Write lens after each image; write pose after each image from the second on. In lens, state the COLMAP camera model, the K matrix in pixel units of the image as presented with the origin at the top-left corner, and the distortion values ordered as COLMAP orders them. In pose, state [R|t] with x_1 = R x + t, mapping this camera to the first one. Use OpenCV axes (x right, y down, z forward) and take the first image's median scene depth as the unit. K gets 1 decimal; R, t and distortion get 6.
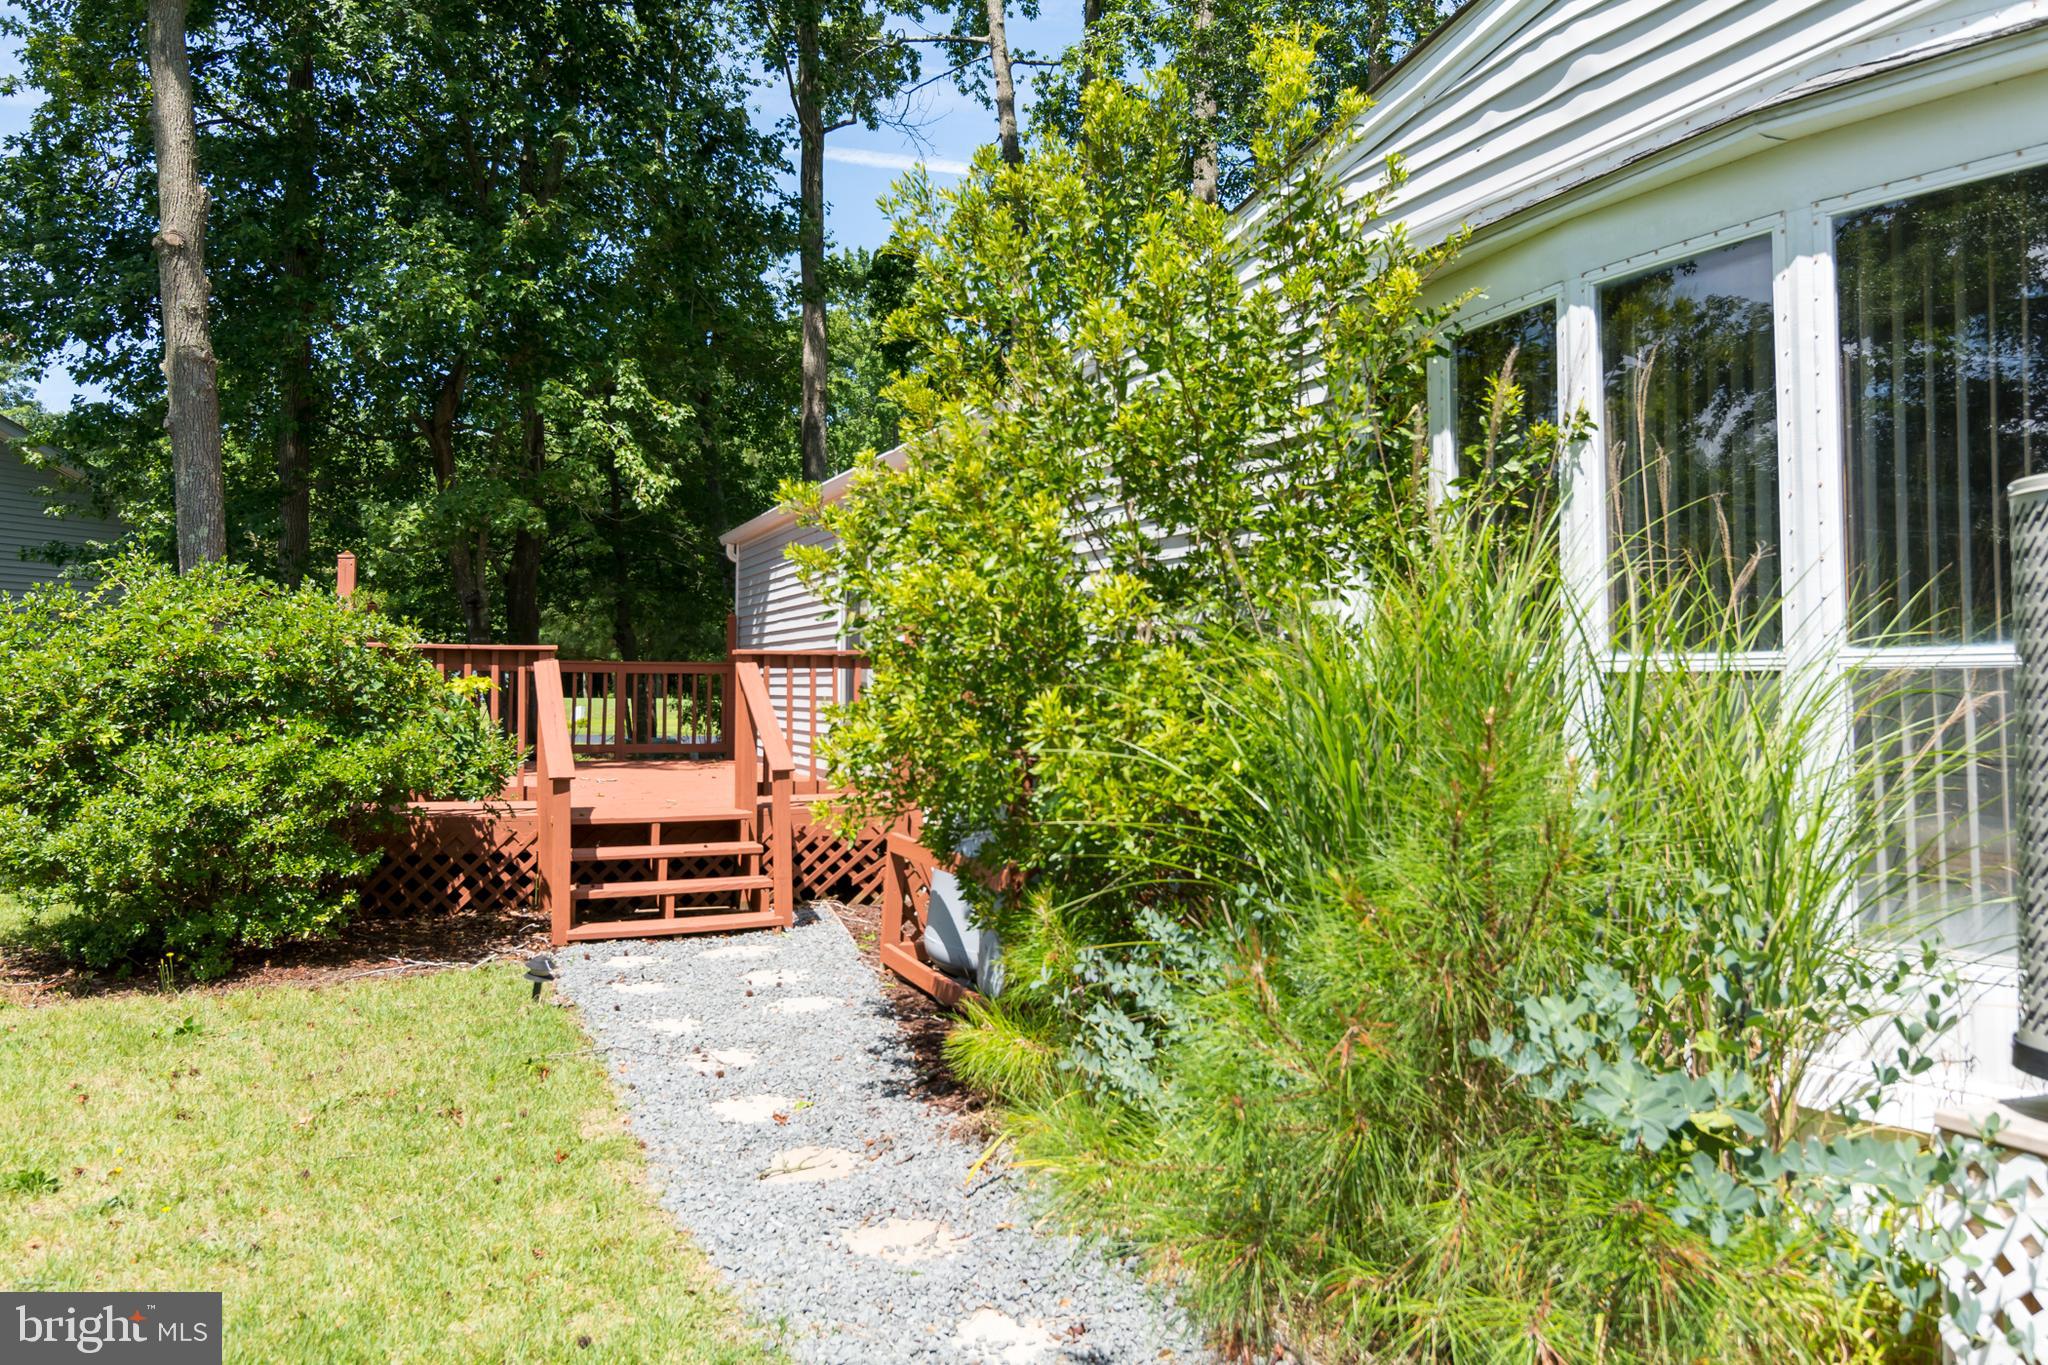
lens RADIAL K [[1427.0, 0, 1024.0], [0, 1427.0, 682.5], [0, 0, 1]] dist [-0.003381, -0.001004]
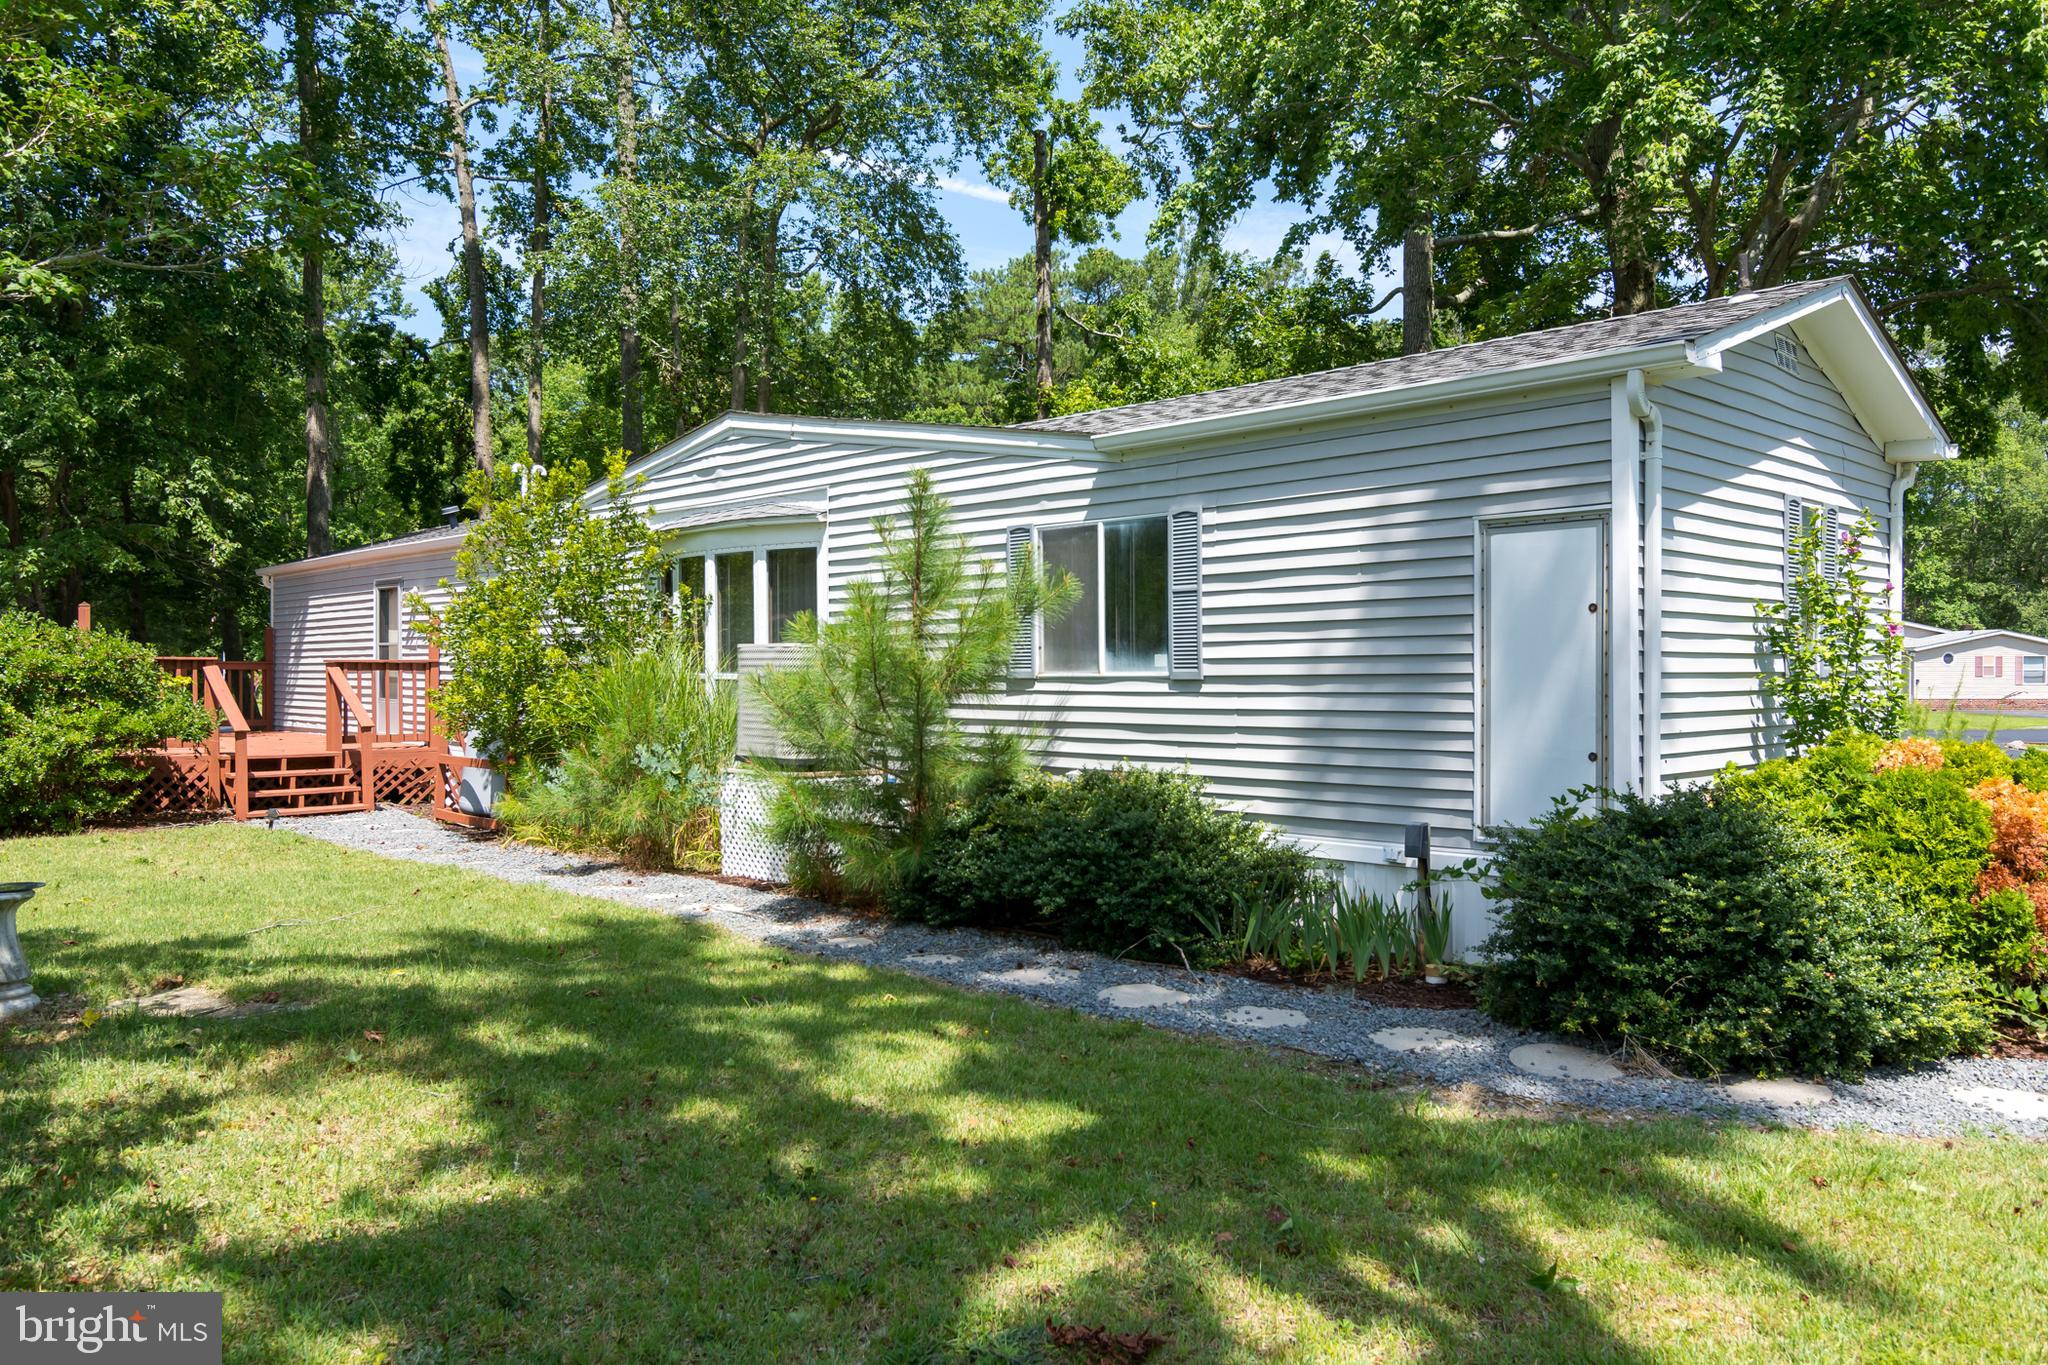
lens RADIAL K [[1427.0, 0, 1024.0], [0, 1427.0, 682.5], [0, 0, 1]] dist [-0.003381, -0.001004]
pose [[0.930529, -0.002727, 0.366209, -0.052761], [-0.000633, 0.999959, 0.009057, -0.012124], [-0.366218, -0.008659, 0.930489, -1.003360]]
